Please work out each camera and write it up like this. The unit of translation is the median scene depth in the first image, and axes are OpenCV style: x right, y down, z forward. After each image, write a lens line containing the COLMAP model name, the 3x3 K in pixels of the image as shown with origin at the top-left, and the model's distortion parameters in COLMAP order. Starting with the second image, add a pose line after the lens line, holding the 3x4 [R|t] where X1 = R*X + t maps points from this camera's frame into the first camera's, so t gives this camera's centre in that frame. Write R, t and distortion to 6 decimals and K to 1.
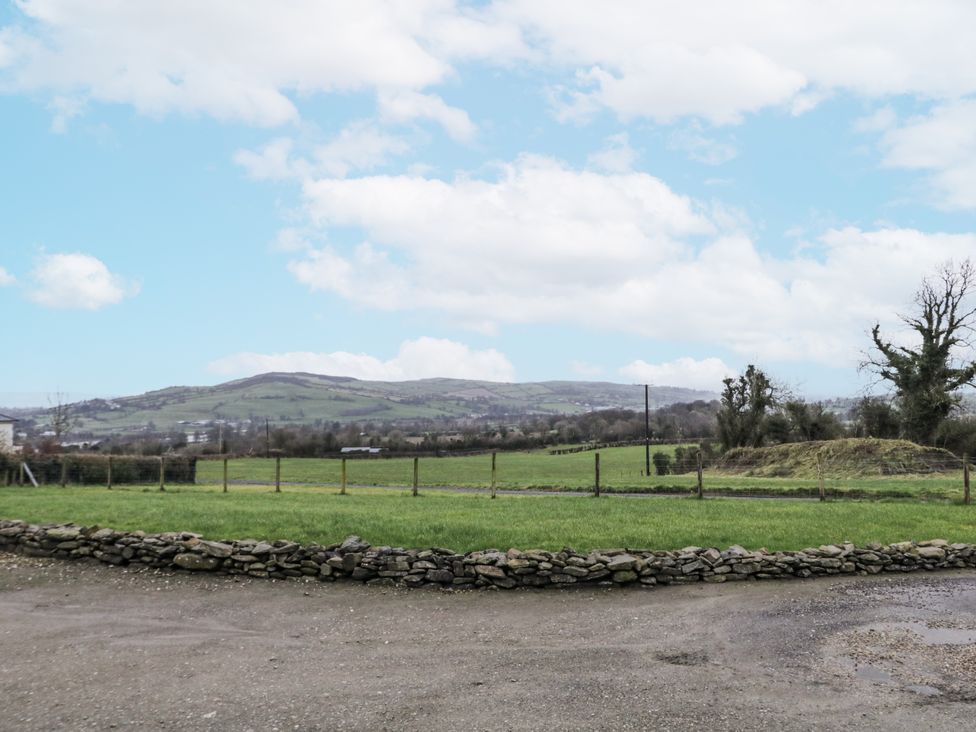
lens RADIAL K [[803.2, 0, 488.0], [0, 803.2, 366.0], [0, 0, 1]] dist [-0.005155, -0.004304]
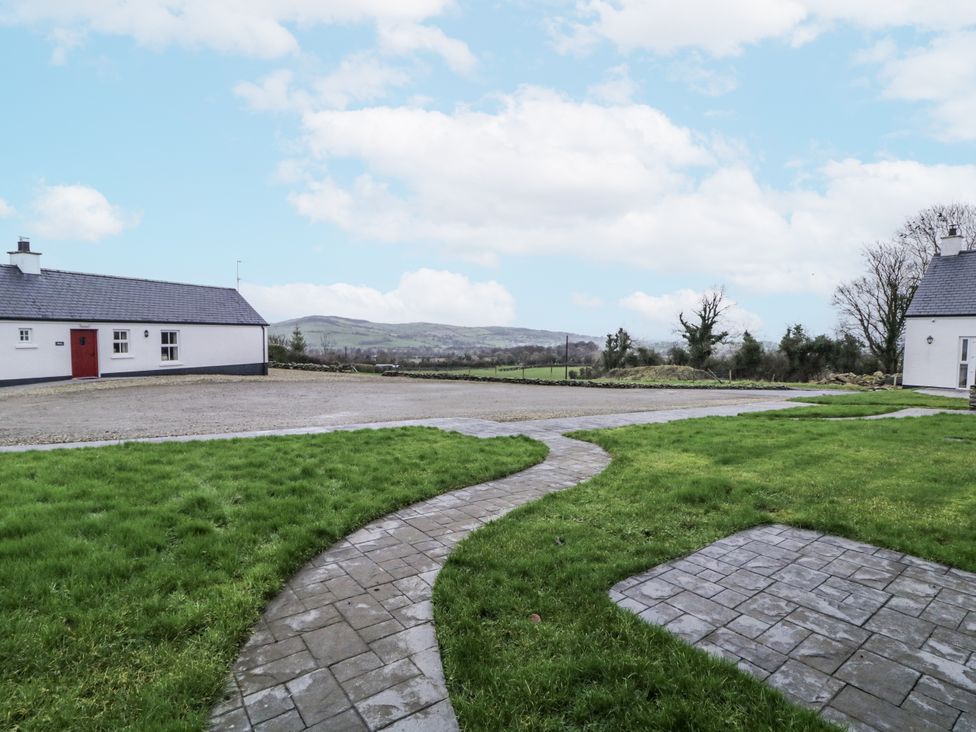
lens RADIAL K [[521.2, 0, 488.0], [0, 521.2, 366.0], [0, 0, 1]] dist [0.000800, -0.000102]
pose [[0.995630, 0.023595, 0.090361, -0.117840], [-0.032402, 0.994730, 0.097274, -0.022451], [-0.087590, -0.099776, 0.991147, -0.269363]]
